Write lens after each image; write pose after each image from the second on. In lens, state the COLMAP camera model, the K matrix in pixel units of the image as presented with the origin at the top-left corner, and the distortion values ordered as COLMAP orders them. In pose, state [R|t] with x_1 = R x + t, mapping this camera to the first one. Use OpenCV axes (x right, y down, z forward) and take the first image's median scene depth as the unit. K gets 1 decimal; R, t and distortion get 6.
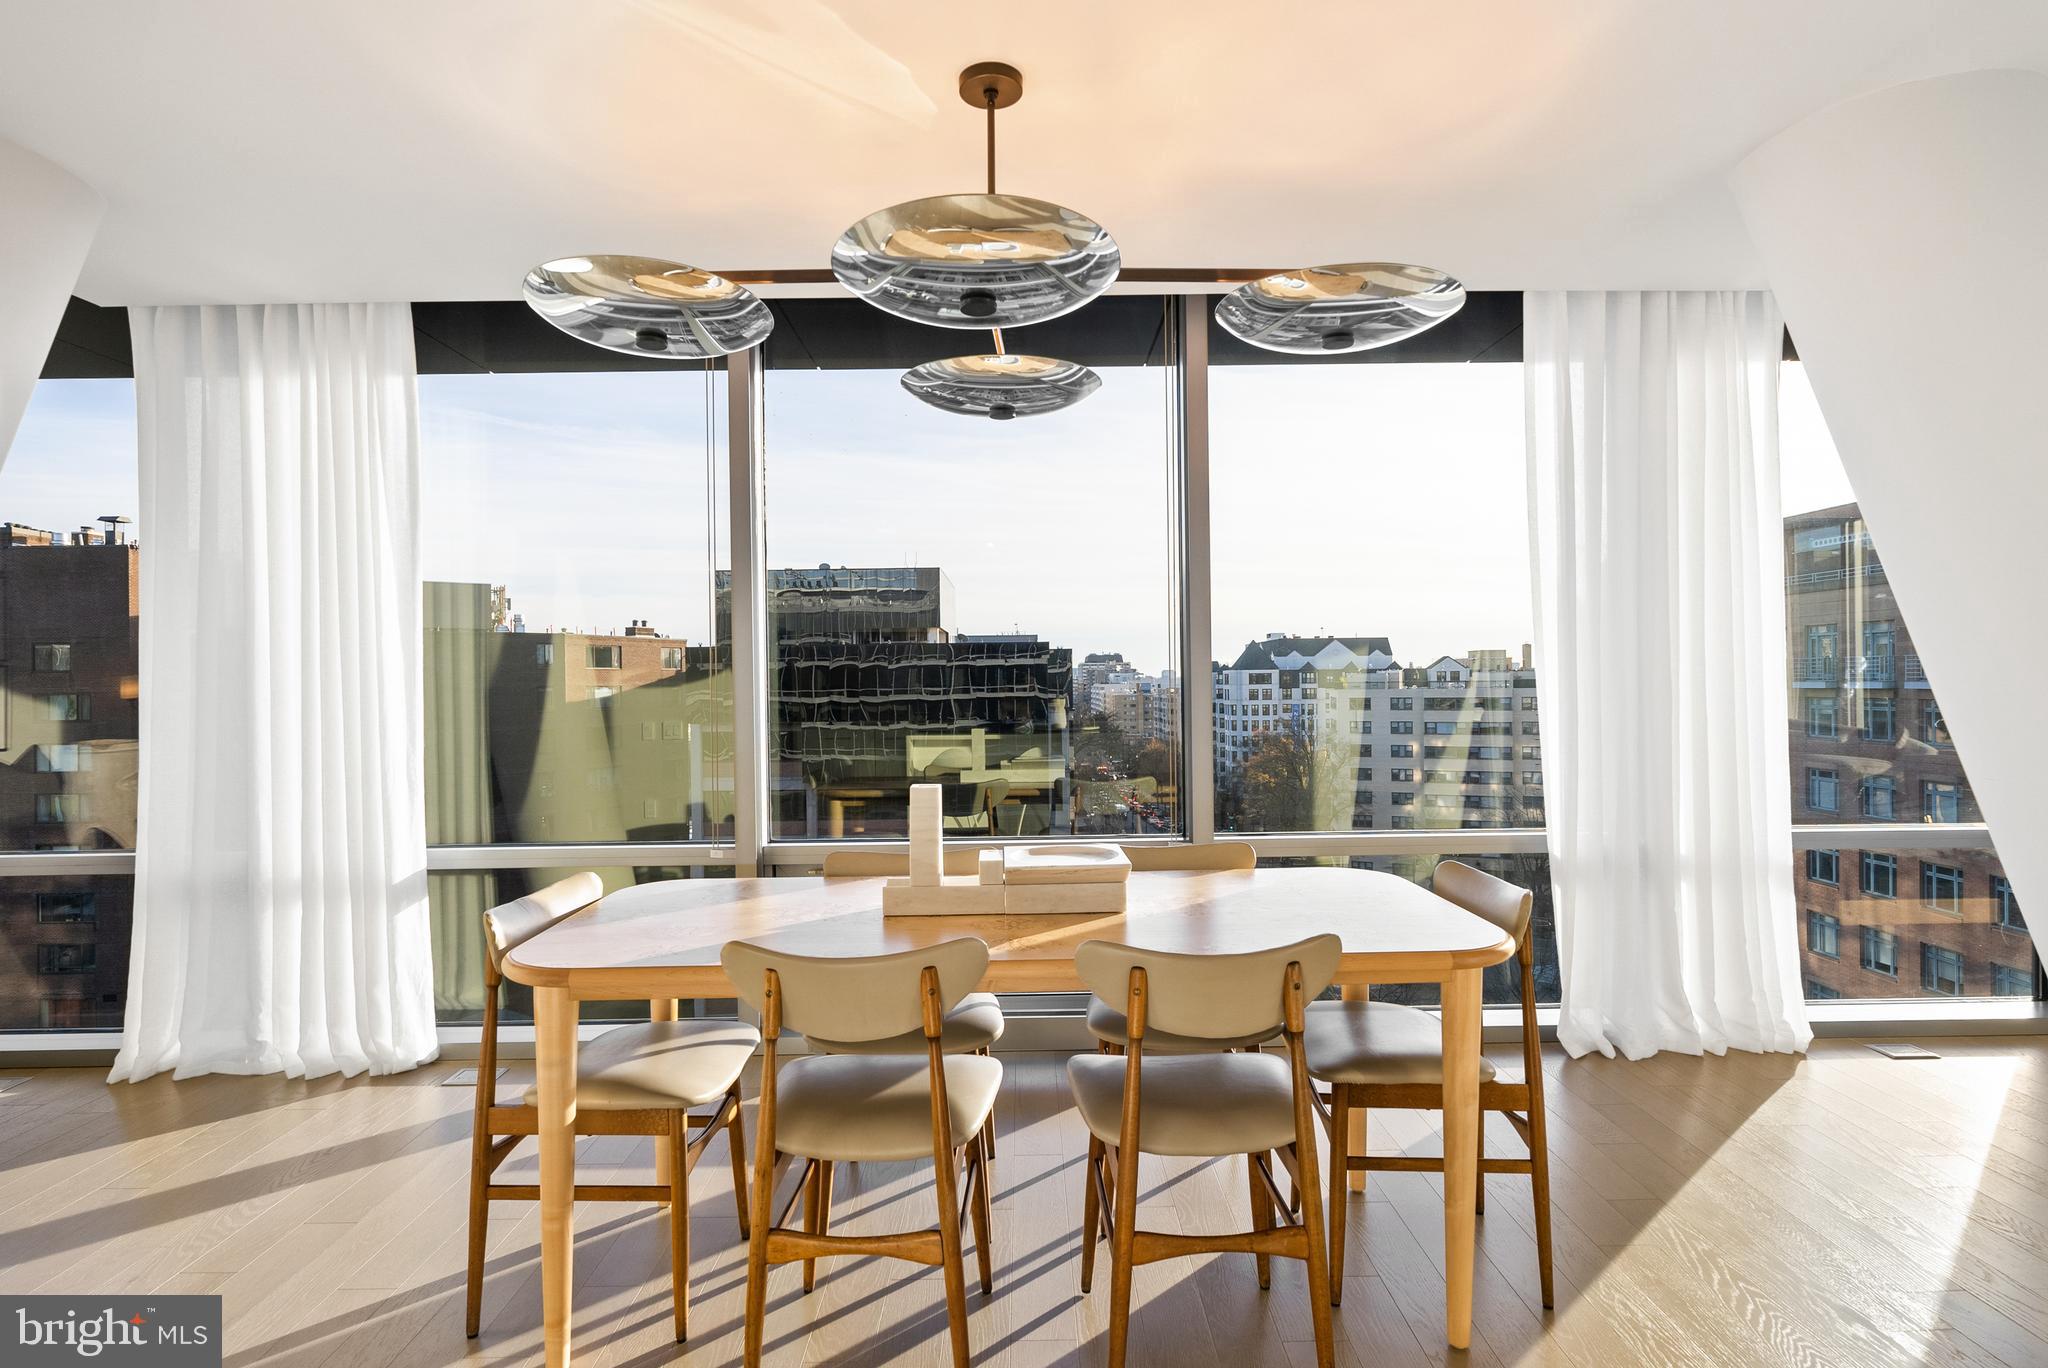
lens RADIAL K [[1055.7, 0, 1038.9], [0, 1055.7, 675.6], [0, 0, 1]] dist [-0.002621, -0.000368]
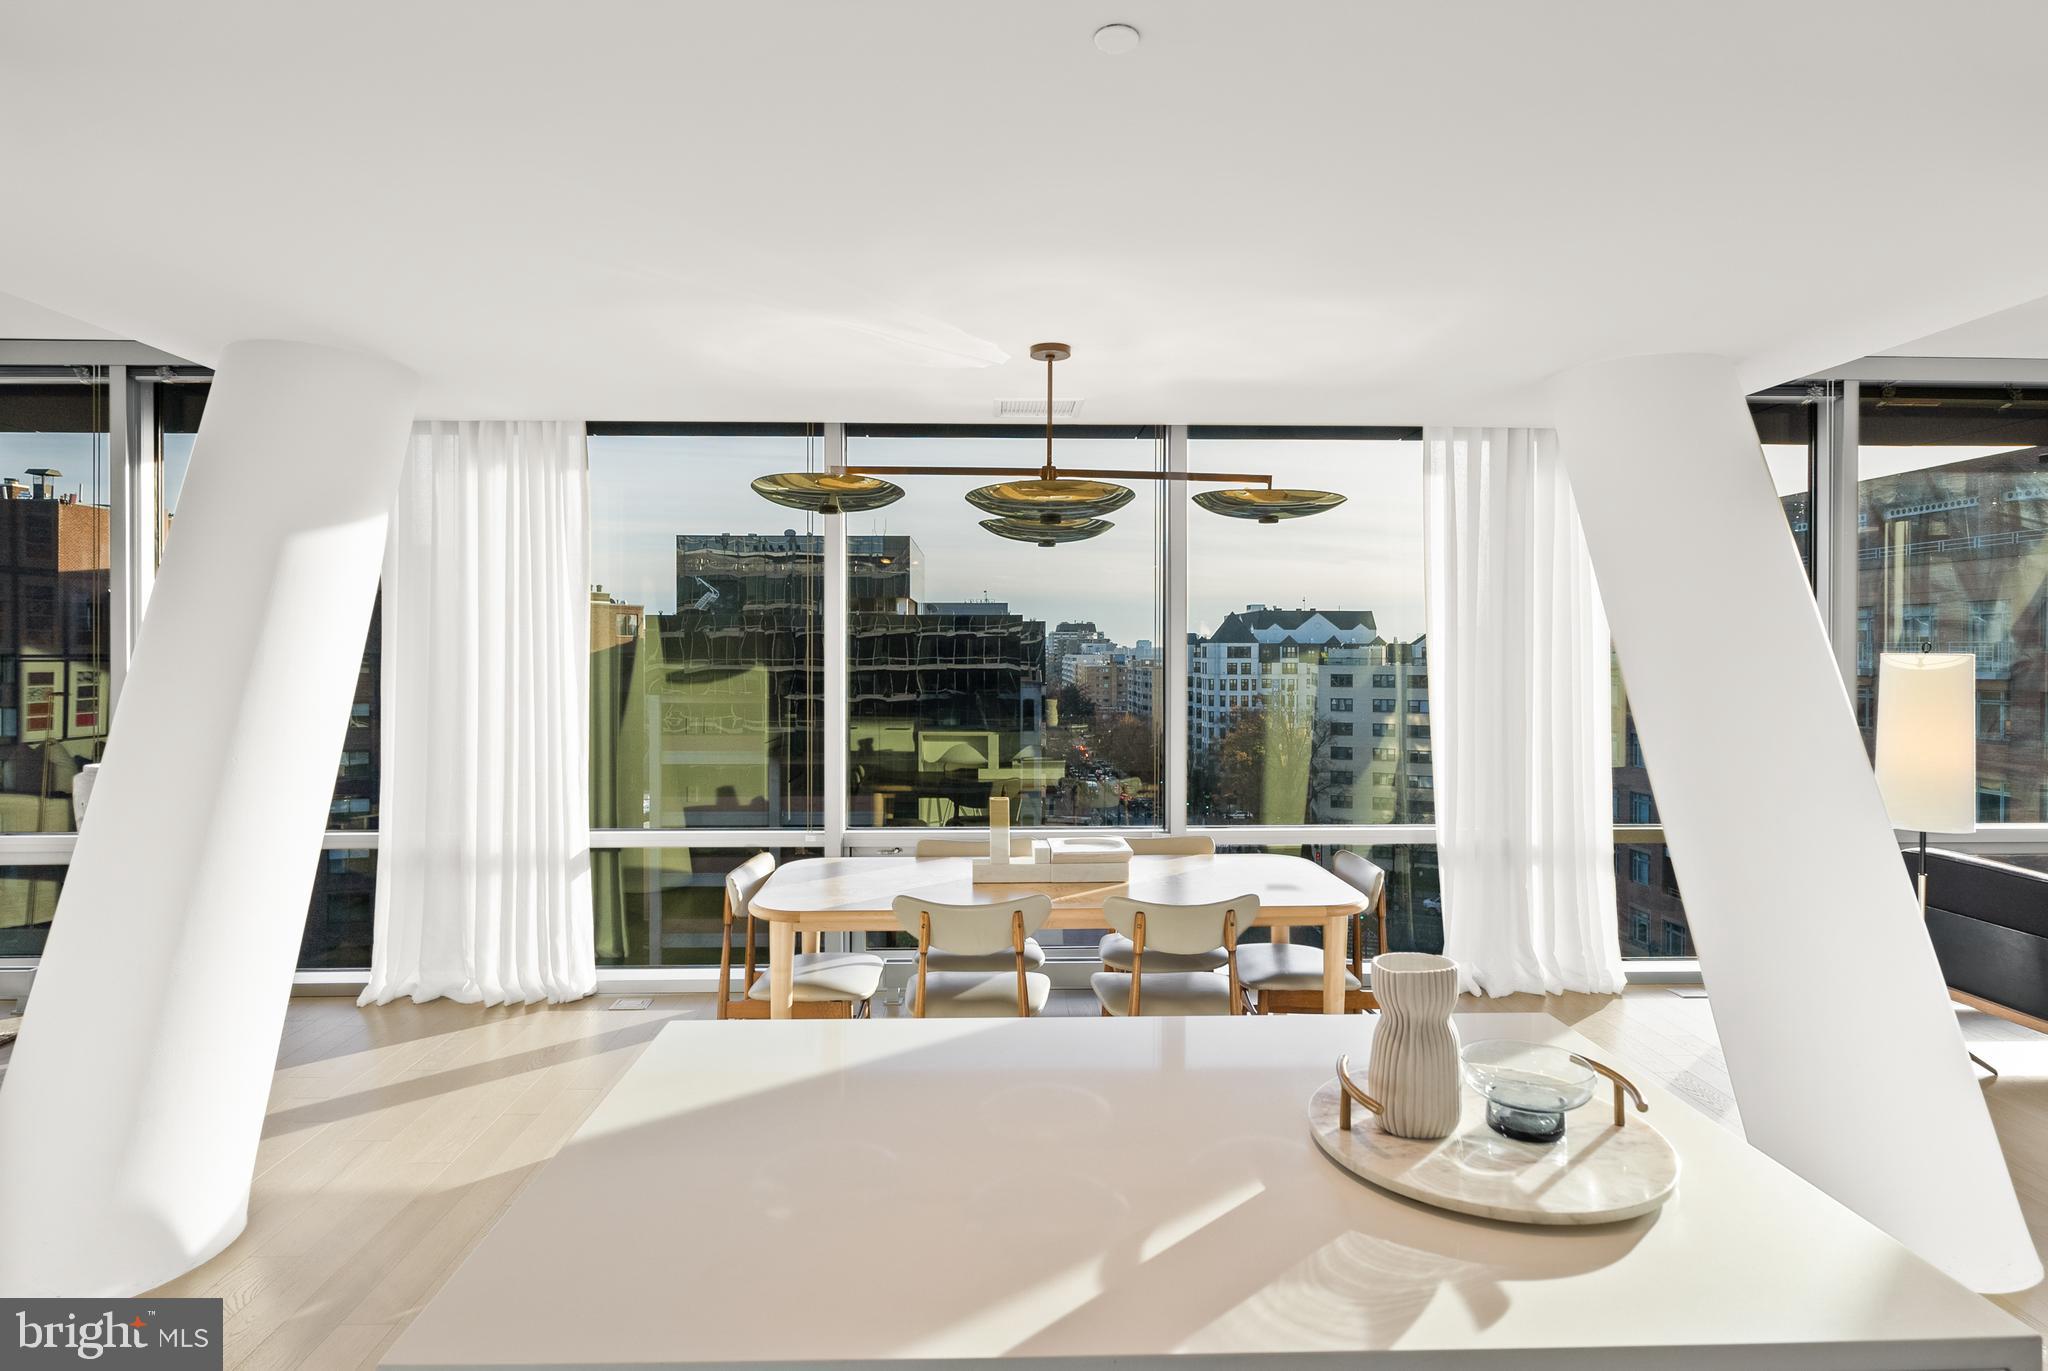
lens RADIAL K [[1123.1, 0, 1035.8], [0, 1123.1, 647.7], [0, 0, 1]] dist [-0.004117, 0.003736]
pose [[0.999537, 0.014465, 0.026754, -0.064242], [-0.014588, 0.999884, 0.004402, -0.078270], [-0.026687, -0.004790, 0.999632, -0.402741]]
